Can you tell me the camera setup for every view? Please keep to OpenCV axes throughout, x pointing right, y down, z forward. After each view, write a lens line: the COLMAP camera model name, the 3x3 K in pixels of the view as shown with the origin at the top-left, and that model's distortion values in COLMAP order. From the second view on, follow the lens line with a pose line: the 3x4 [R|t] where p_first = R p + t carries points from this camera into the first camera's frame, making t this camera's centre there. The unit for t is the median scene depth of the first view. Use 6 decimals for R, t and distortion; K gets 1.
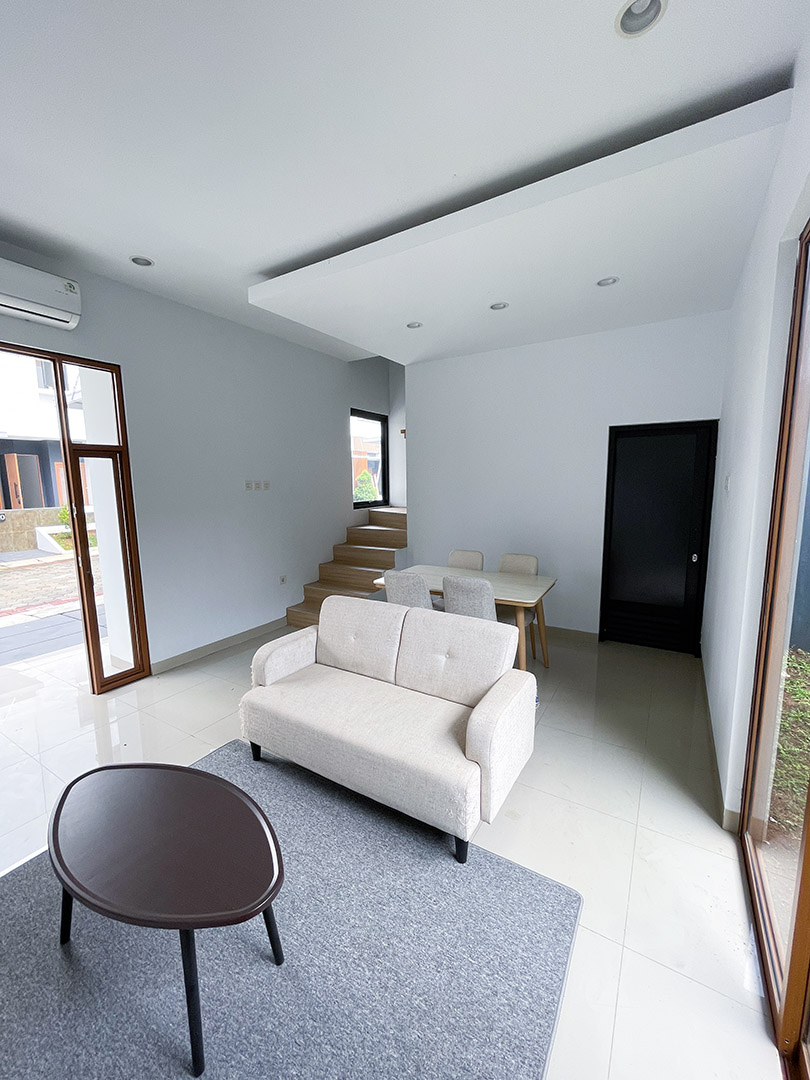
lens RADIAL K [[436.8, 0, 409.8], [0, 436.8, 541.1], [0, 0, 1]] dist [0.002552, 0.000146]
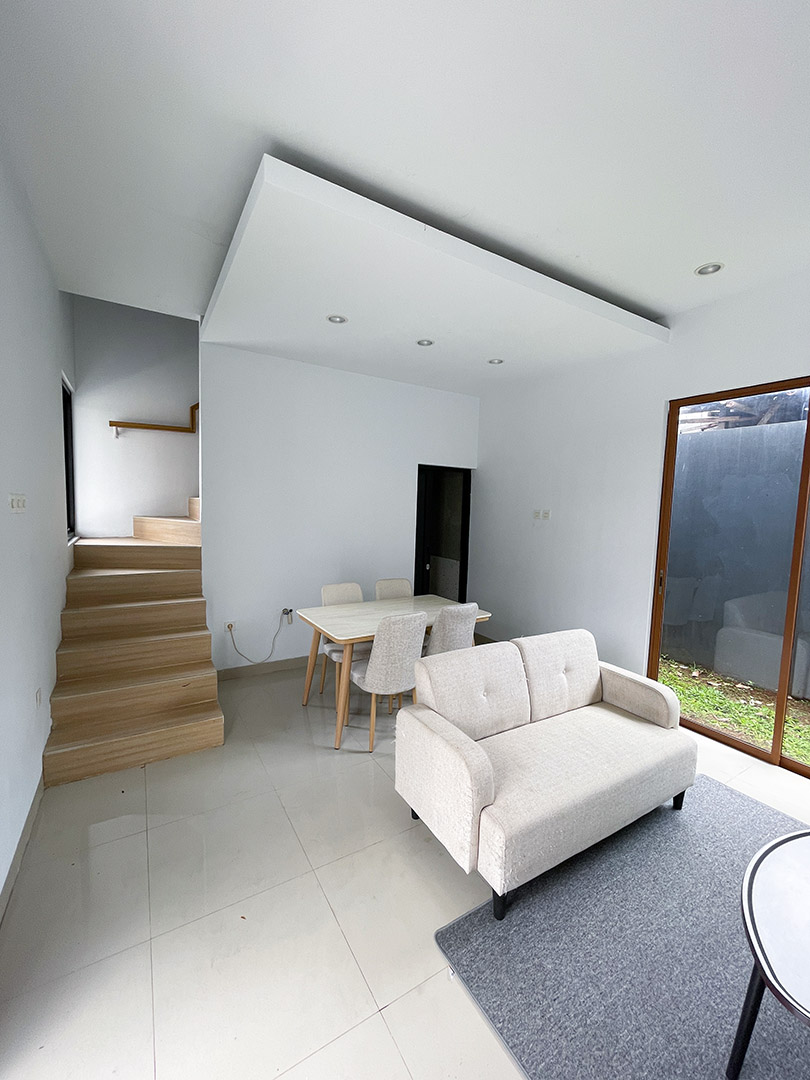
lens RADIAL K [[436.8, 0, 407.1], [0, 436.8, 539.3], [0, 0, 1]] dist [0.002552, 0.000146]
pose [[0.462714, -0.044215, 0.885404, -0.635525], [0.085735, 0.996306, 0.004948, -0.065317], [-0.882352, 0.073620, 0.464795, 0.489568]]
